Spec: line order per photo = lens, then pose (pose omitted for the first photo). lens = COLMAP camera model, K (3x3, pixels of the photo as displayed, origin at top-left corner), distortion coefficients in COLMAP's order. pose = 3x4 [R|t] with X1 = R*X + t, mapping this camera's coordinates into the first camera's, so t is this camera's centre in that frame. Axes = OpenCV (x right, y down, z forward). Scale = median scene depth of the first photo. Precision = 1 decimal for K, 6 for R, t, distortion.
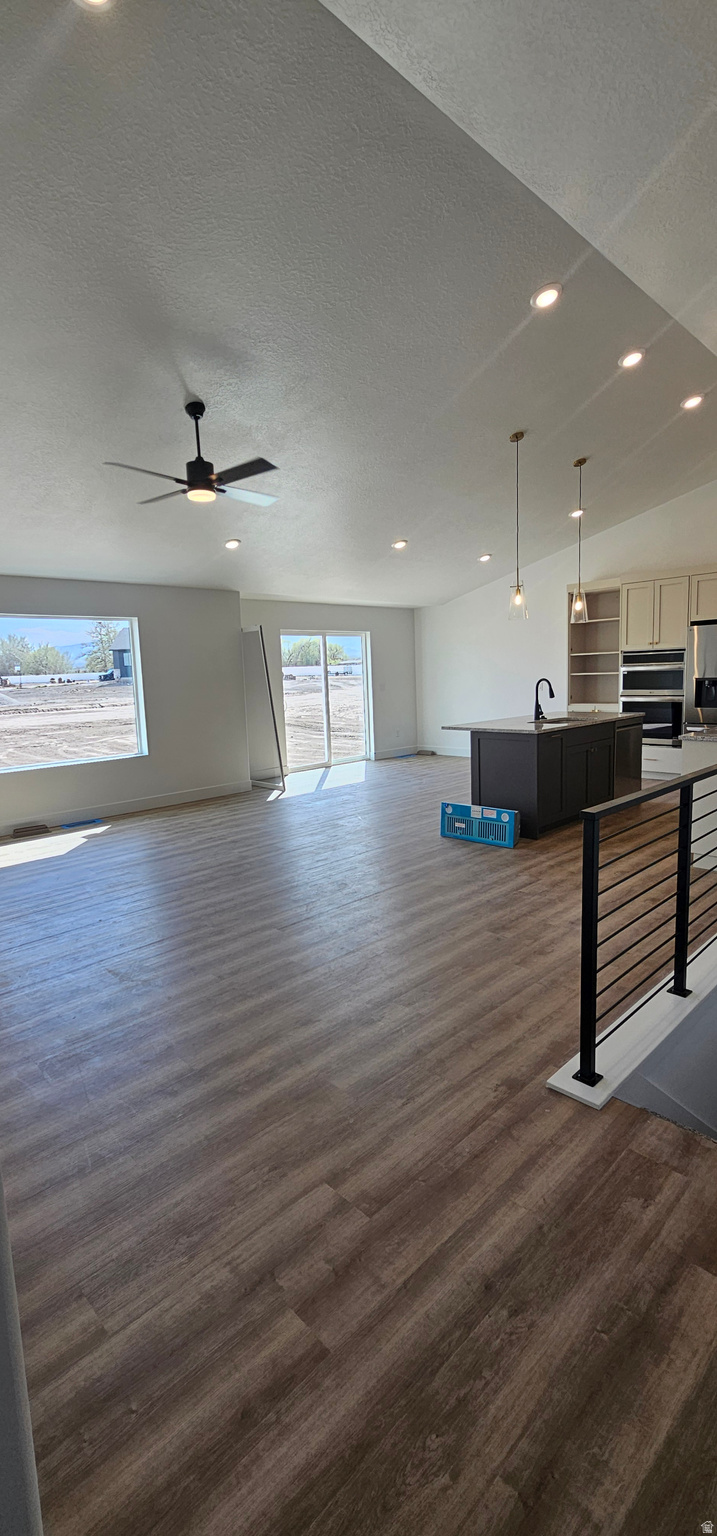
lens RADIAL K [[666.1, 0, 339.9], [0, 666.1, 762.8], [0, 0, 1]] dist [-0.002340, -0.000232]
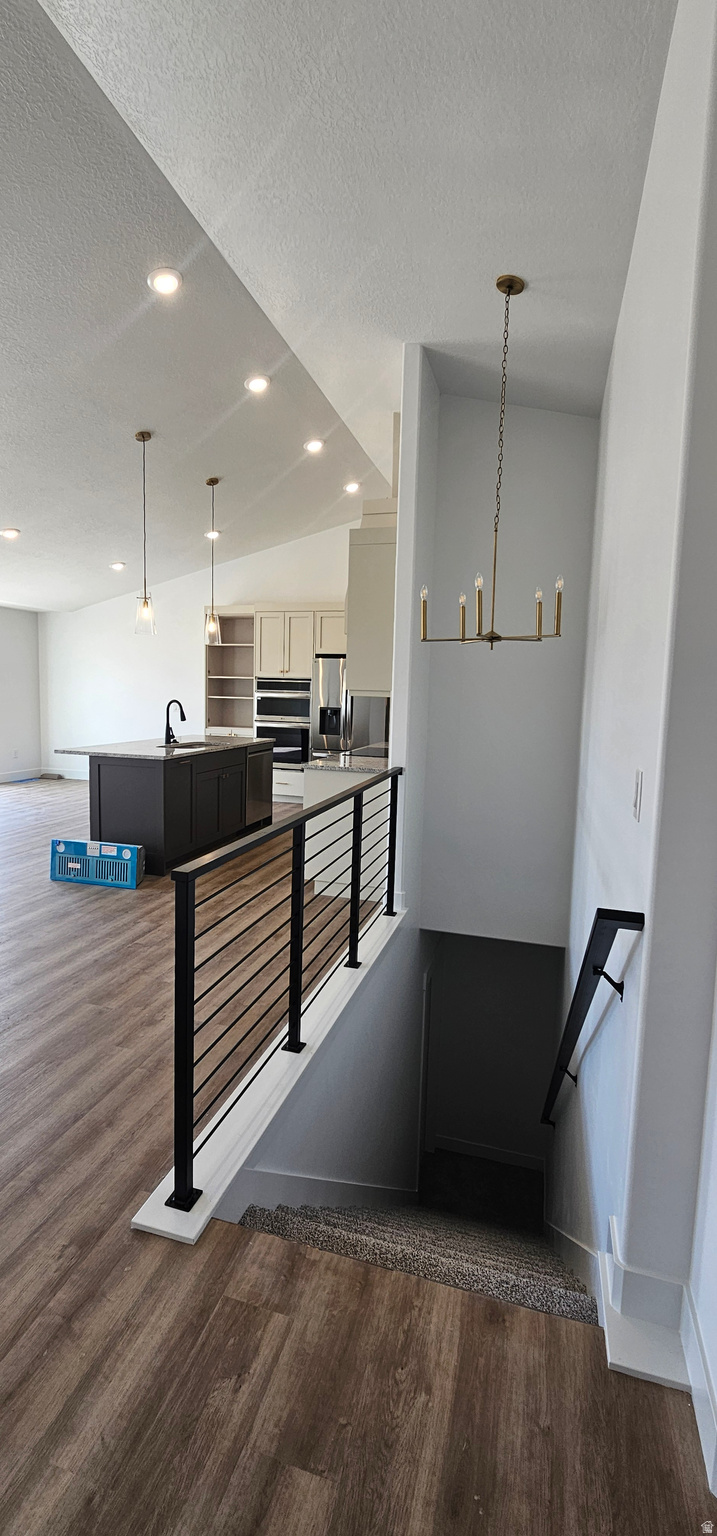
lens RADIAL K [[658.2, 0, 345.3], [0, 658.2, 759.0], [0, 0, 1]] dist [-0.008107, 0.004028]
pose [[0.869250, 0.009068, 0.494290, 0.067292], [0.007080, 0.999501, -0.030787, -0.015553], [-0.494322, 0.030262, 0.868752, 0.091784]]
